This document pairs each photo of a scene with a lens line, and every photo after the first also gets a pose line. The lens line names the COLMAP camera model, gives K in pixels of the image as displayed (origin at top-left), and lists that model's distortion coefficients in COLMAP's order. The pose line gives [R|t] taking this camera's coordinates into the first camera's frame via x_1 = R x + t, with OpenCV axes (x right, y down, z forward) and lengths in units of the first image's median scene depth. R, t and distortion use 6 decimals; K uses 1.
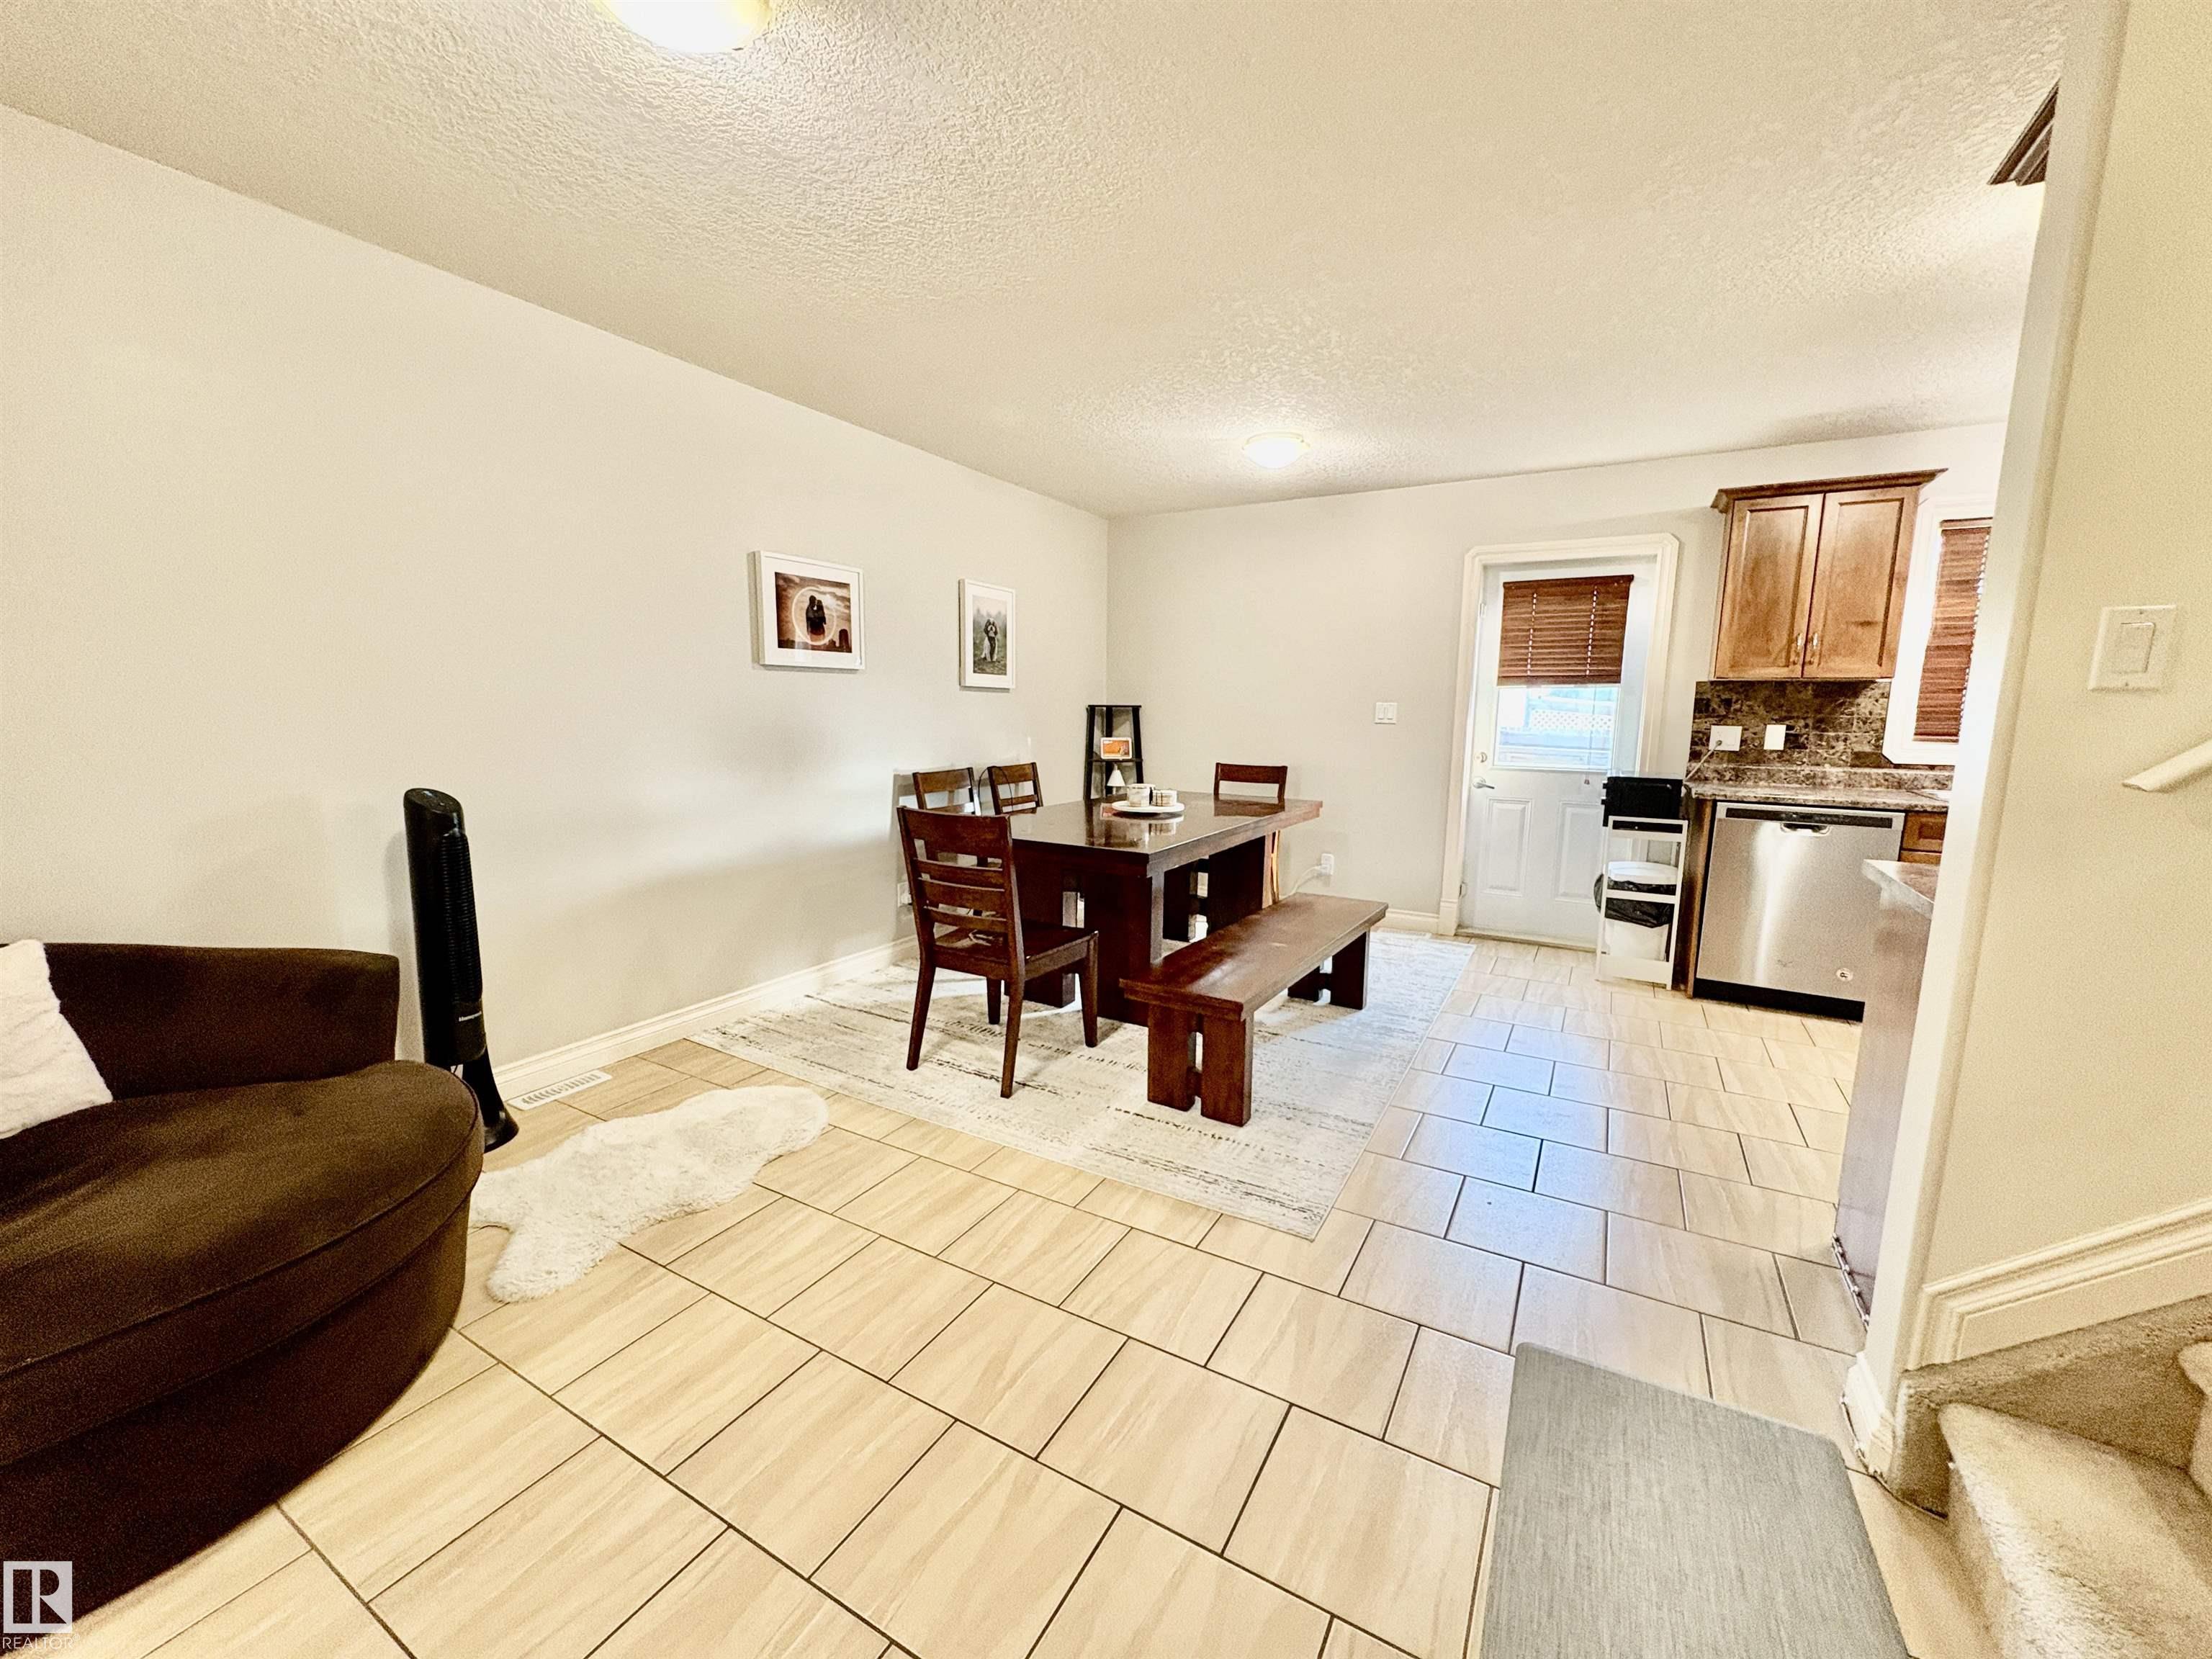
lens RADIAL K [[880.3, 0, 1103.2], [0, 880.3, 835.9], [0, 0, 1]] dist [0.001827, 0.000192]
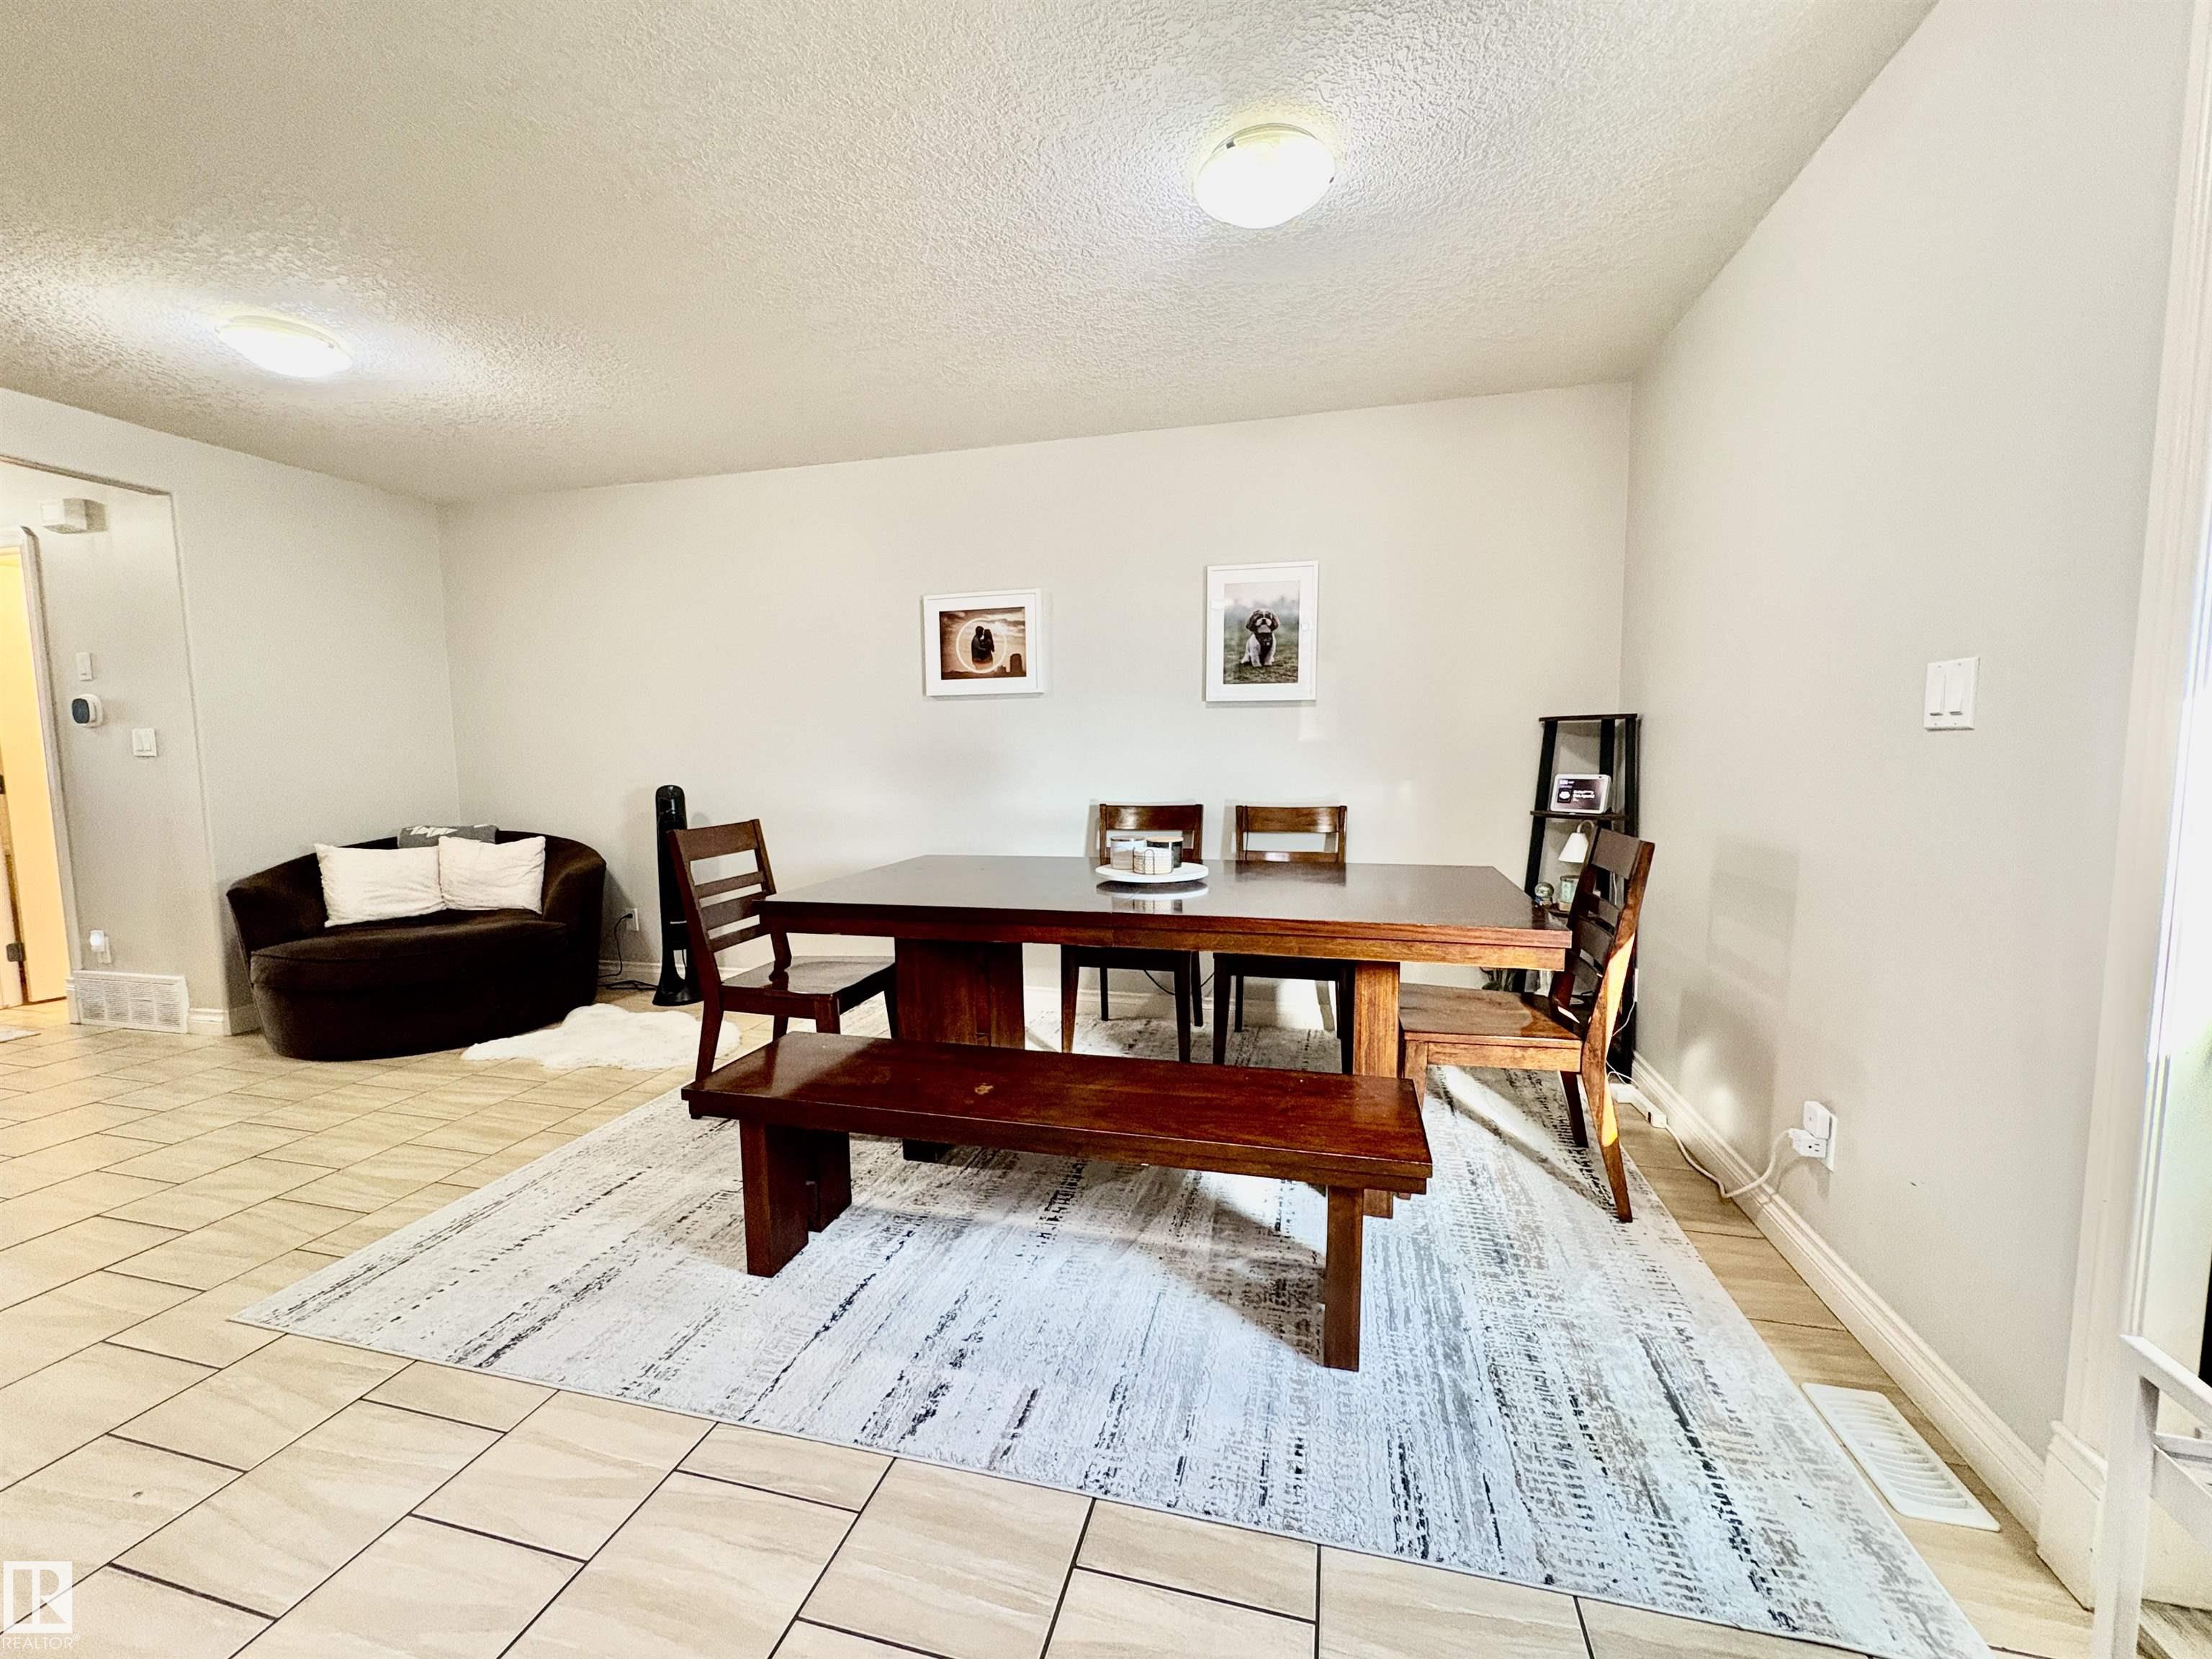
lens RADIAL K [[880.3, 0, 1103.2], [0, 880.3, 835.9], [0, 0, 1]] dist [0.001827, 0.000192]
pose [[0.260969, 0.078110, -0.962182, 0.706085], [-0.131032, 0.990363, 0.044859, -0.090454], [0.956413, 0.114369, 0.268689, 0.861834]]
